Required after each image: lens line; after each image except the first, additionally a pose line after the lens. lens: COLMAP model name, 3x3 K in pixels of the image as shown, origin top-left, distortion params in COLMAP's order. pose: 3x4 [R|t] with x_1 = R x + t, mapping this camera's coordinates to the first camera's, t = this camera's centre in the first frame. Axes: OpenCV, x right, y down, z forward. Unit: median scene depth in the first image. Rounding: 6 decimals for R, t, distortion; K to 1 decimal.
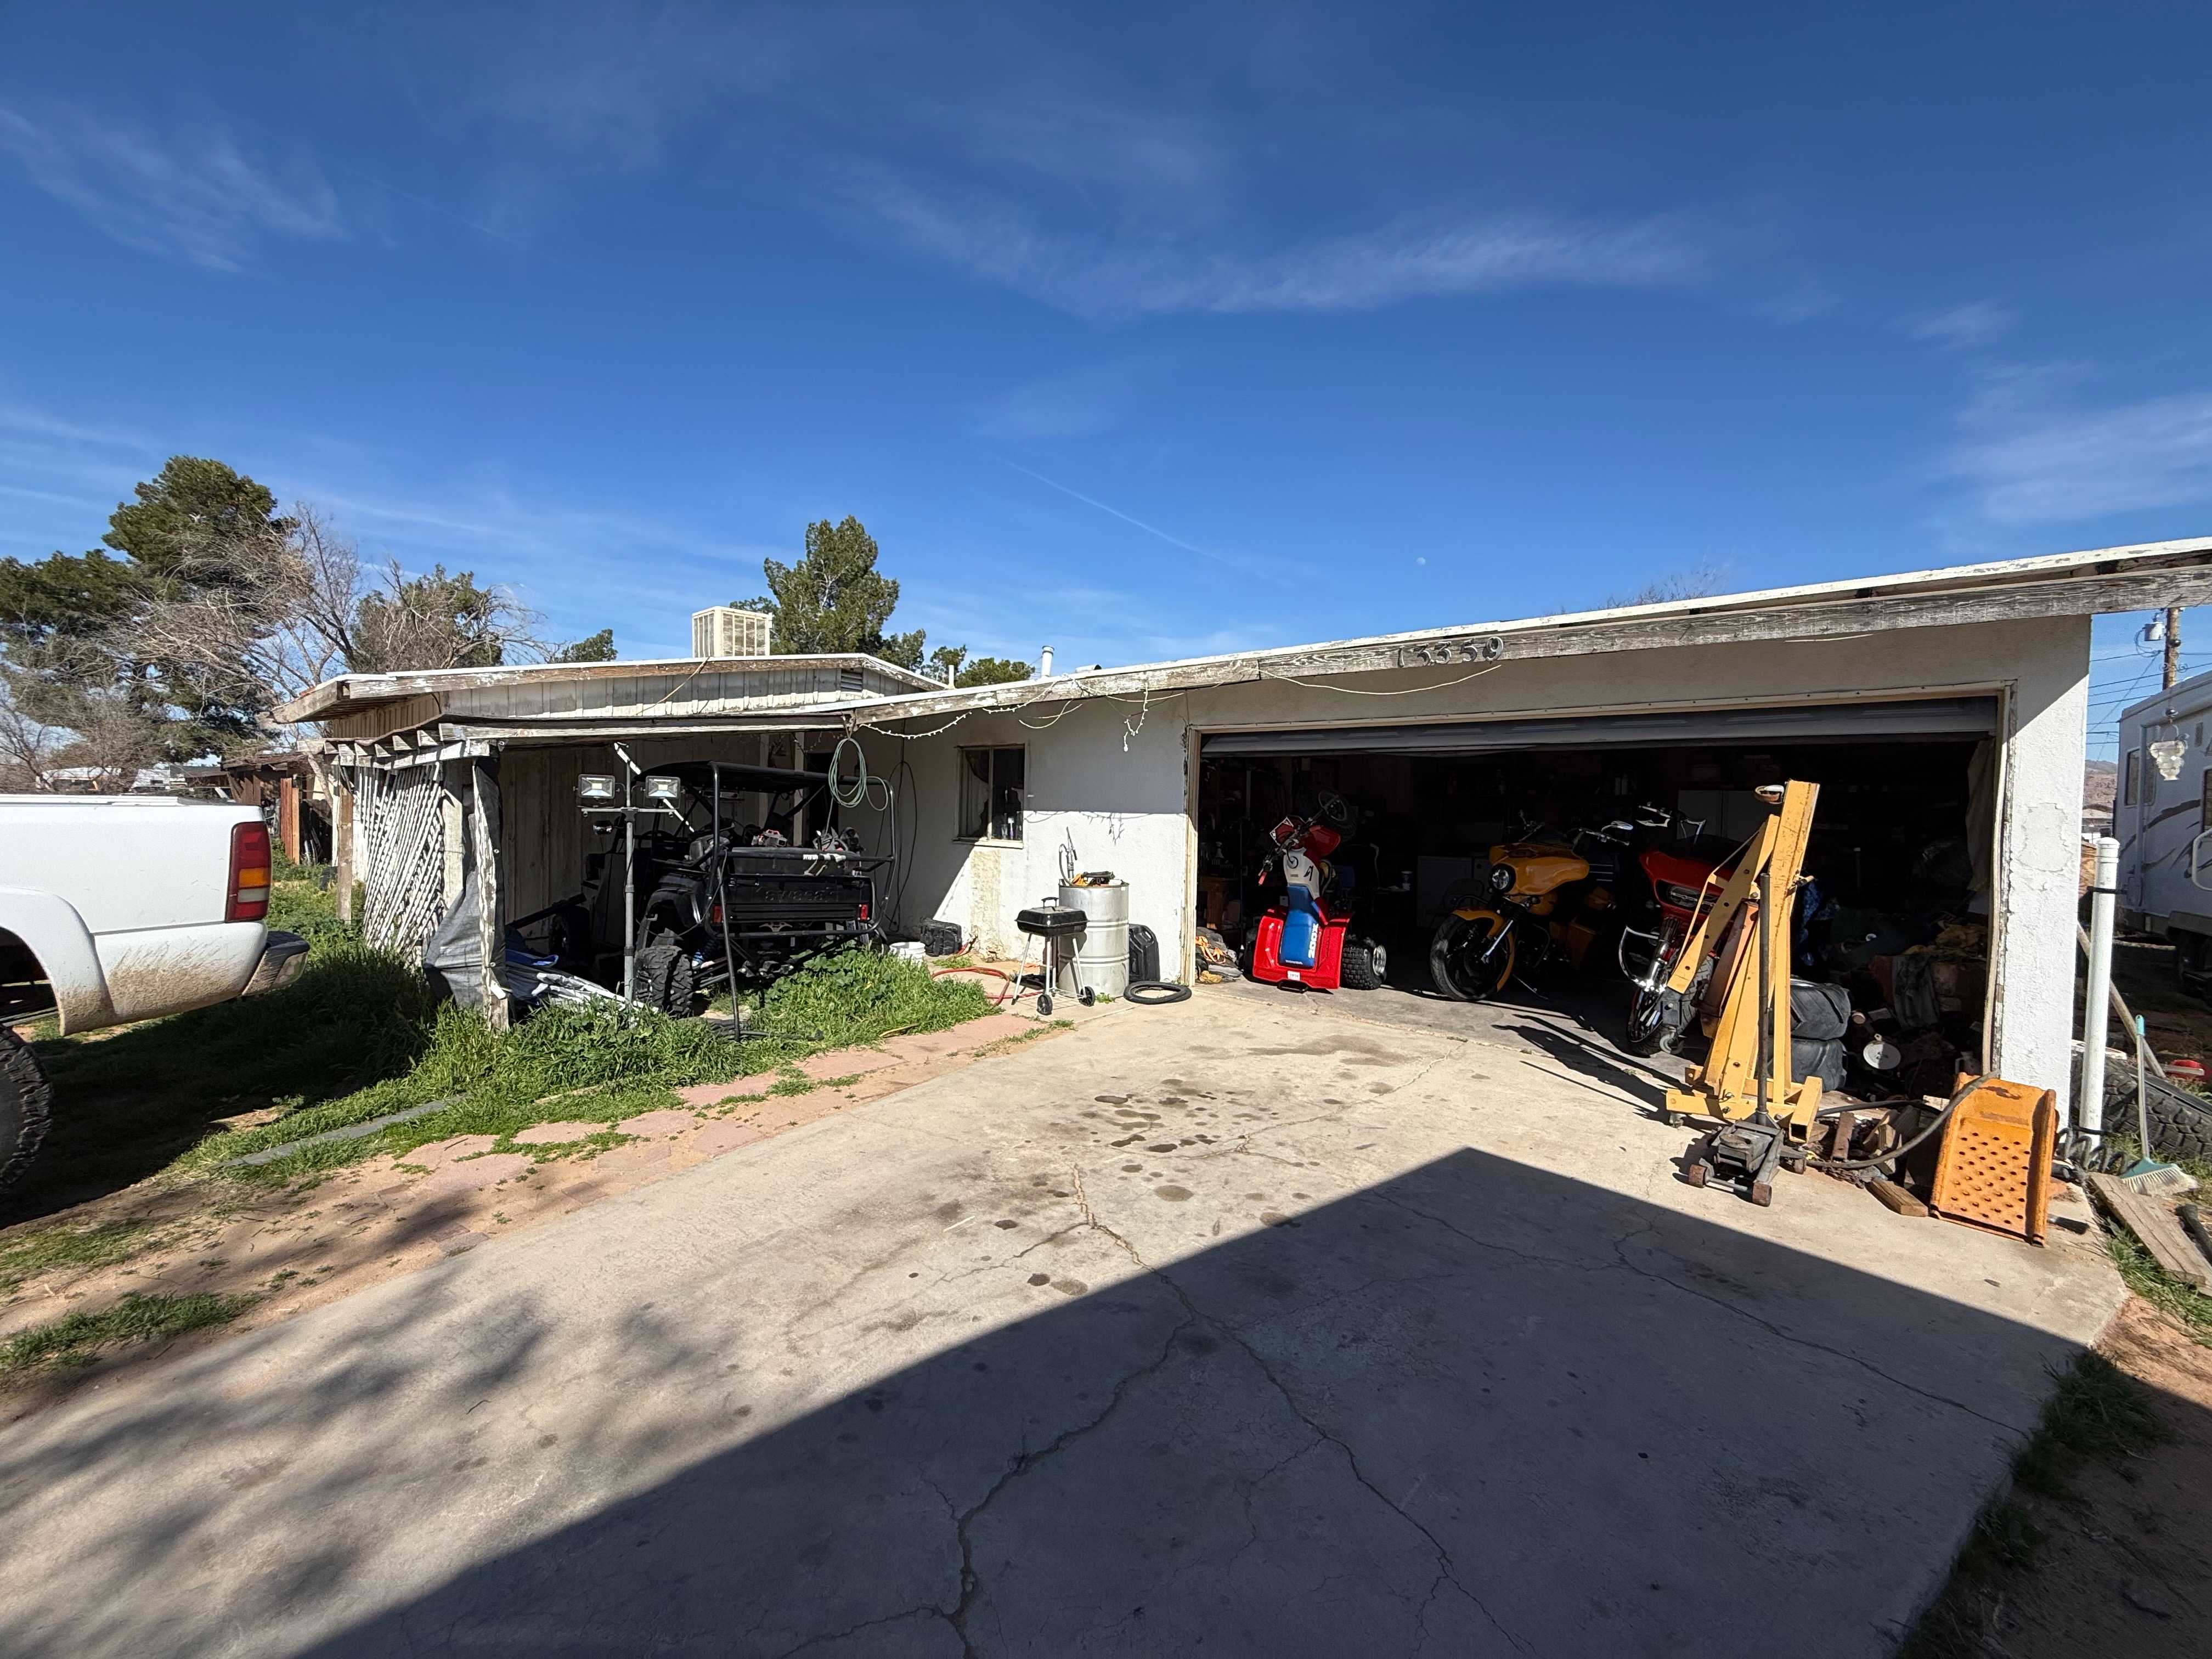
lens RADIAL K [[887.4, 0, 1103.1], [0, 887.4, 823.8], [0, 0, 1]] dist [0.000290, 0.000411]
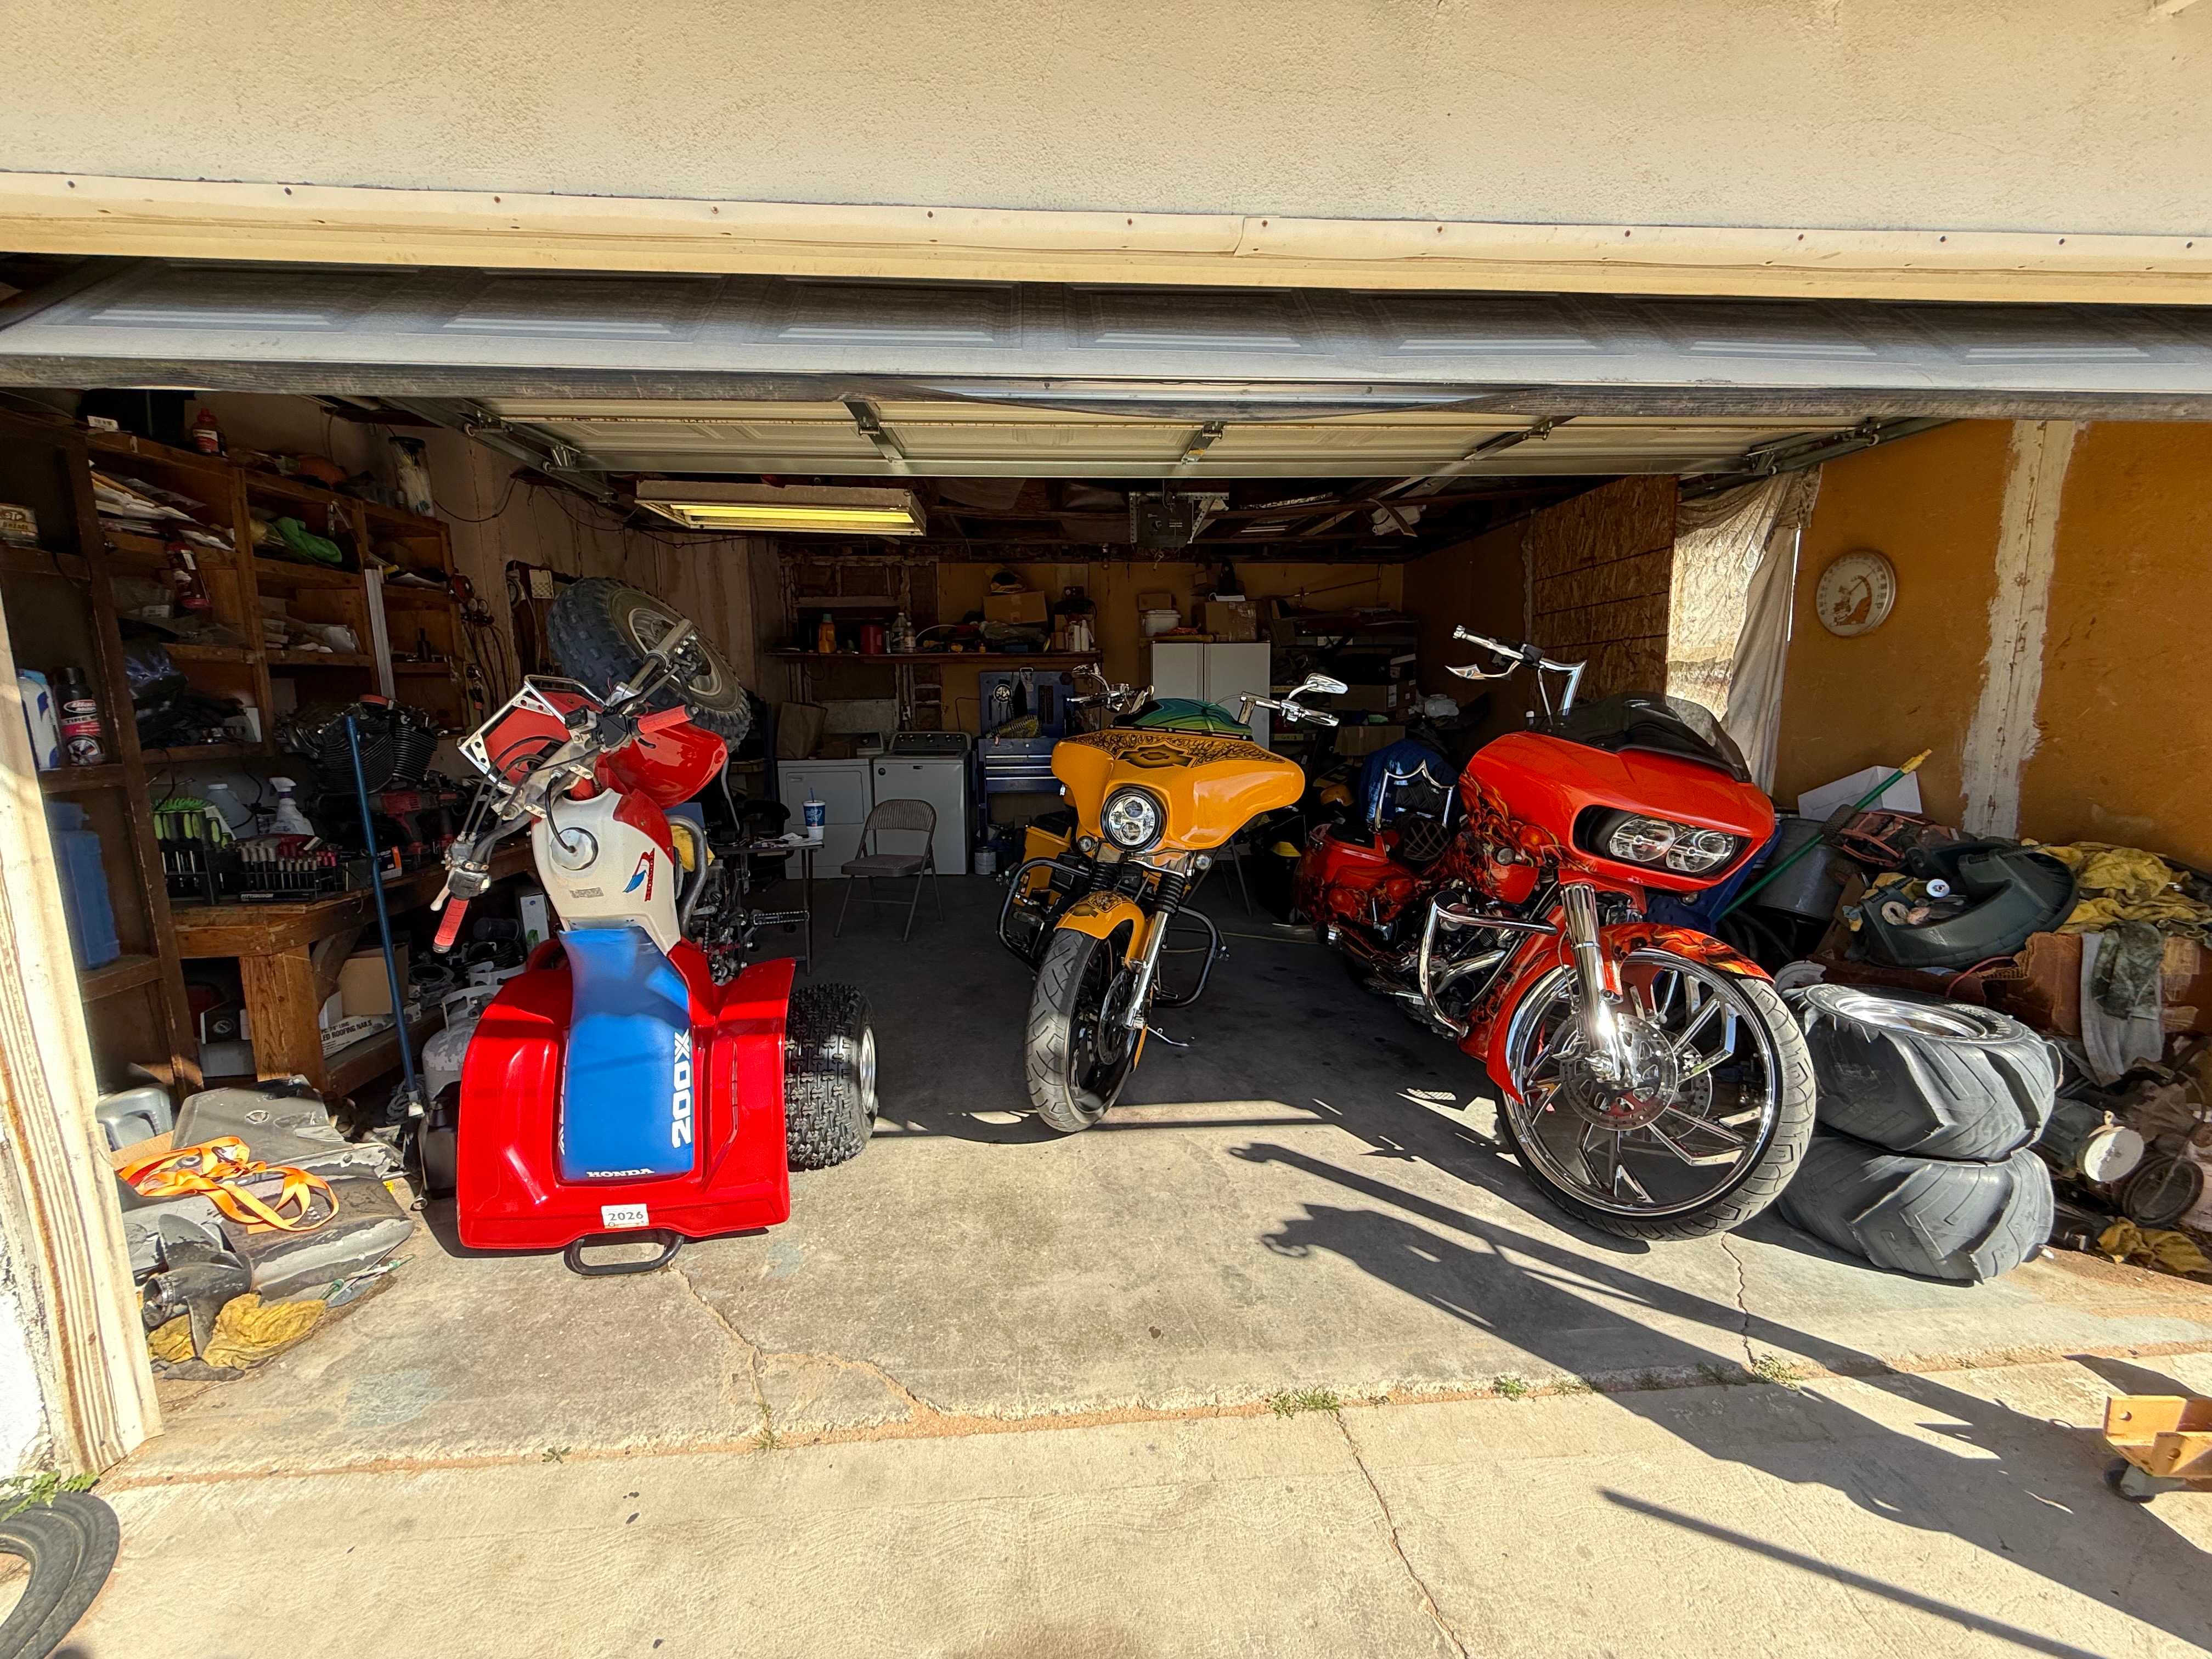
lens RADIAL K [[928.3, 0, 1102.1], [0, 928.3, 825.9], [0, 0, 1]] dist [-0.001264, 0.000008]
pose [[0.707665, -0.125310, 0.695347, 0.195255], [0.041611, 0.989830, 0.136031, 0.005862], [-0.705322, -0.067330, 0.705683, 1.024318]]
